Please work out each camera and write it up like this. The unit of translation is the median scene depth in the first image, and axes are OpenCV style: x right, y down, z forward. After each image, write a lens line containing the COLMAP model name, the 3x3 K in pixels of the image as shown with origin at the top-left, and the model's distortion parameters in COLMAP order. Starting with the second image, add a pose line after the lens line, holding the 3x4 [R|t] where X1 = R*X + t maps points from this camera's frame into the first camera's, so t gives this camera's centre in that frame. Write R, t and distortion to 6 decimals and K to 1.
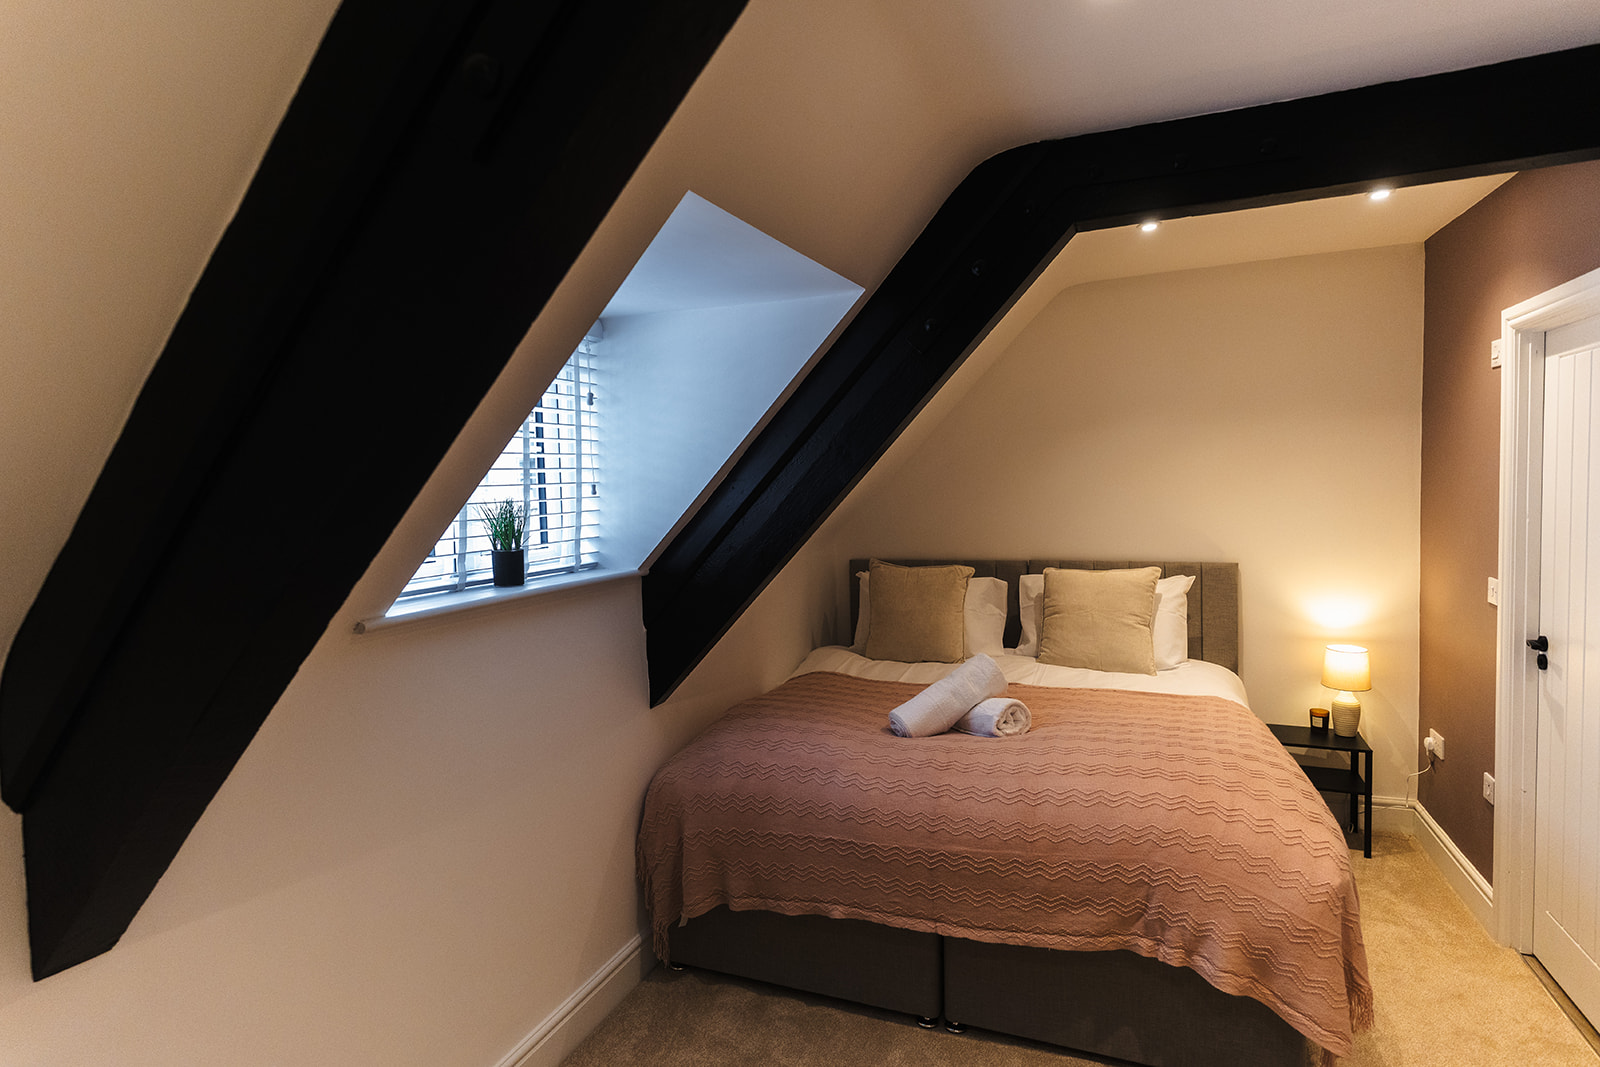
lens RADIAL K [[822.1, 0, 794.4], [0, 822.1, 510.9], [0, 0, 1]] dist [-0.000568, 0.001690]
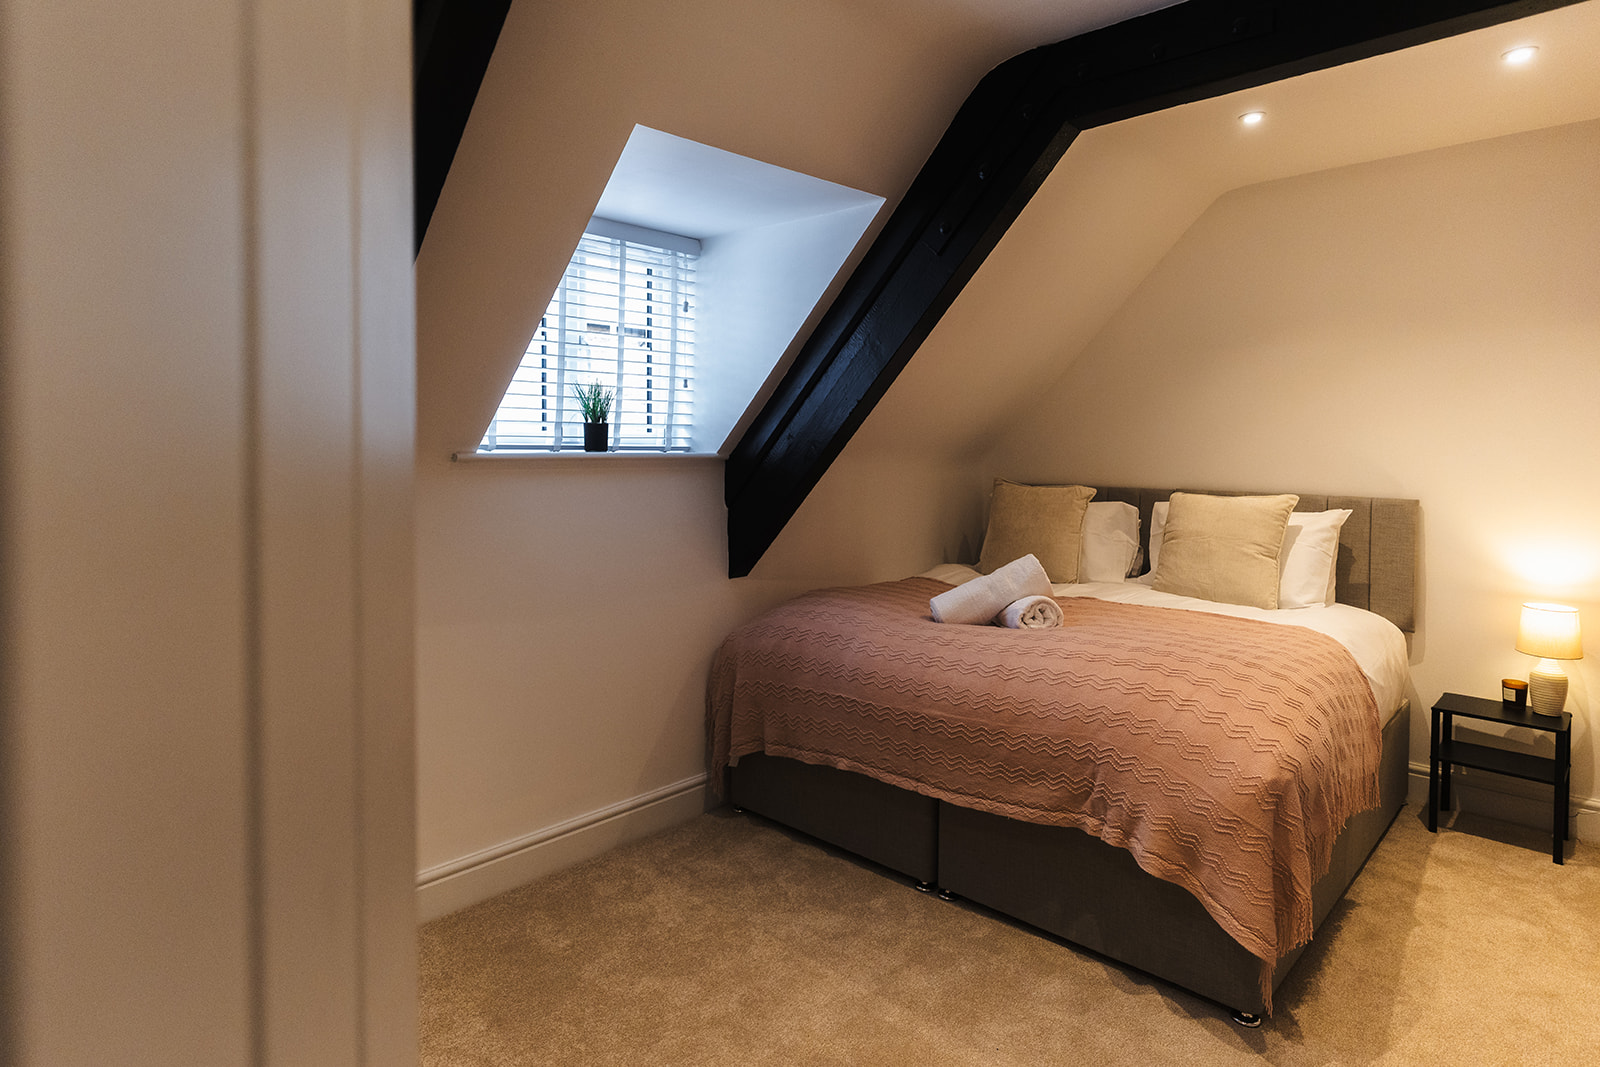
lens RADIAL K [[878.9, 0, 784.8], [0, 878.9, 449.1], [0, 0, 1]] dist [0.006794, 0.001673]
pose [[0.933434, 0.042118, -0.356269, 0.349943], [-0.051056, 0.998572, -0.015717, 0.082381], [0.355099, 0.032860, 0.934251, -0.128785]]
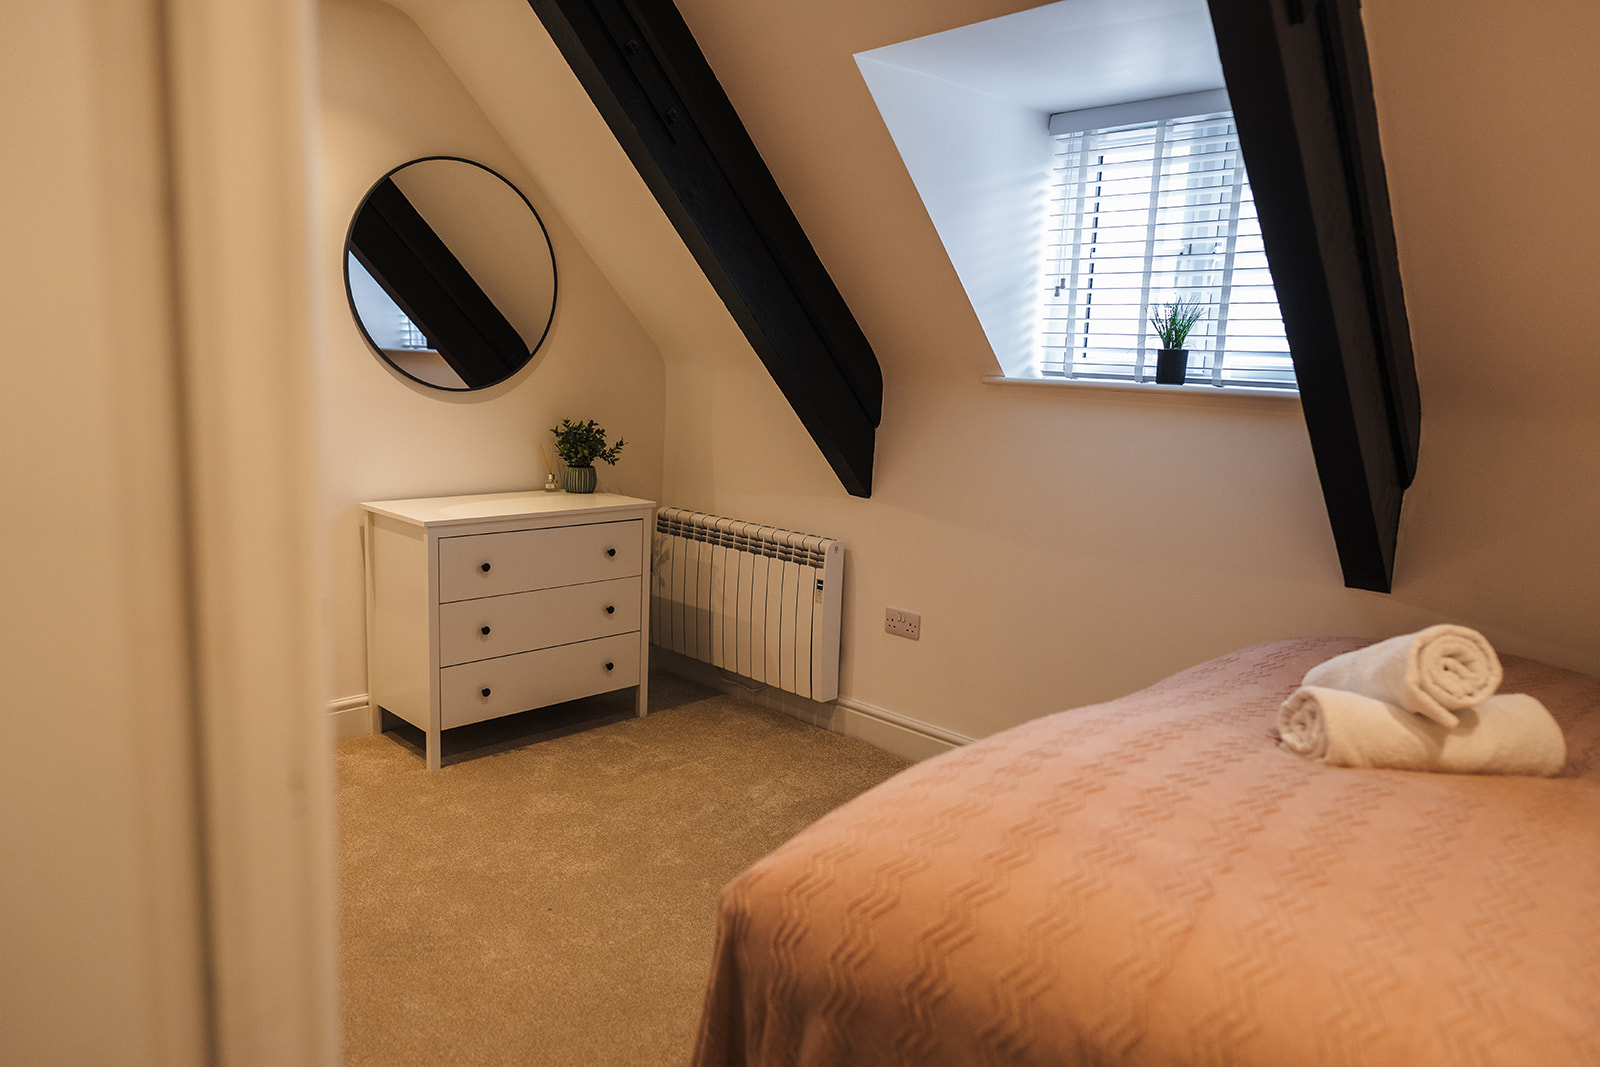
lens RADIAL K [[1059.6, 0, 783.9], [0, 1059.6, 529.1], [0, 0, 1]] dist [0.002408, 0.003576]
pose [[-0.369934, 0.153109, -0.916355, 0.973930], [-0.069264, 0.979037, 0.191544, 0.040814], [0.926473, 0.134329, -0.351574, 0.934315]]
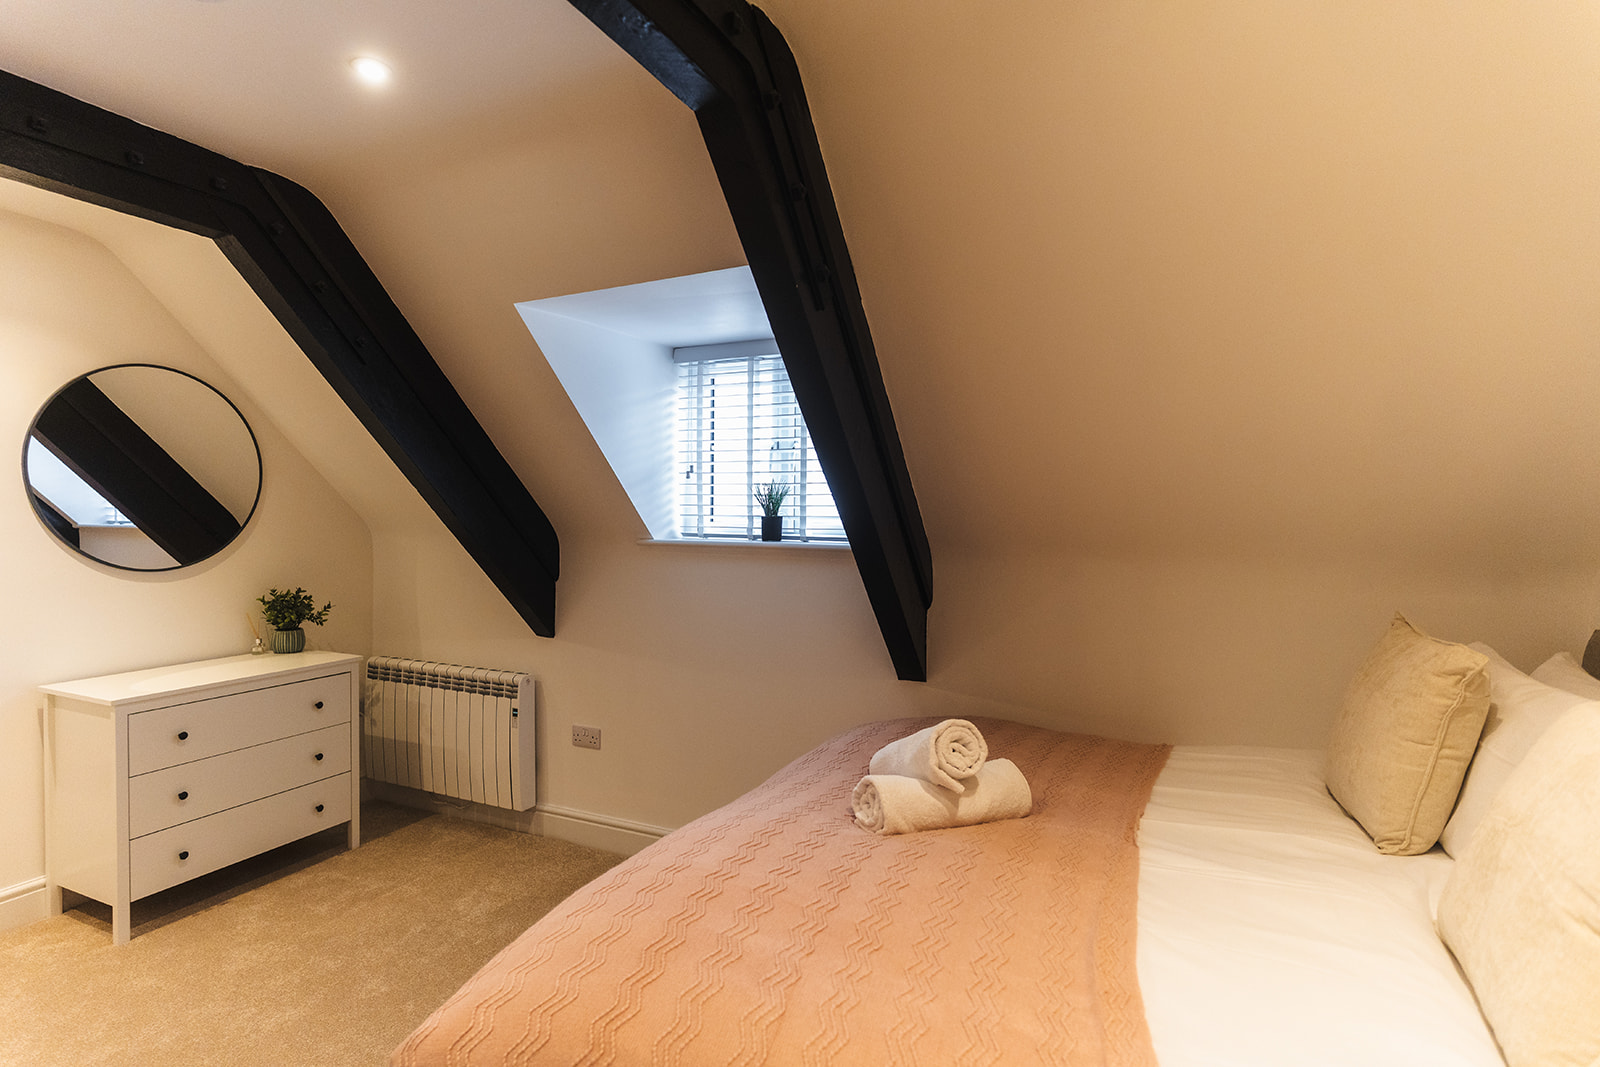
lens RADIAL K [[822.1, 0, 770.5], [0, 822.1, 545.6], [0, 0, 1]] dist [-0.000568, 0.001690]
pose [[-0.038245, 0.040486, -0.998448, 0.968613], [-0.048214, 0.997940, 0.042312, 0.033391], [0.998105, 0.049758, -0.036214, 0.939651]]
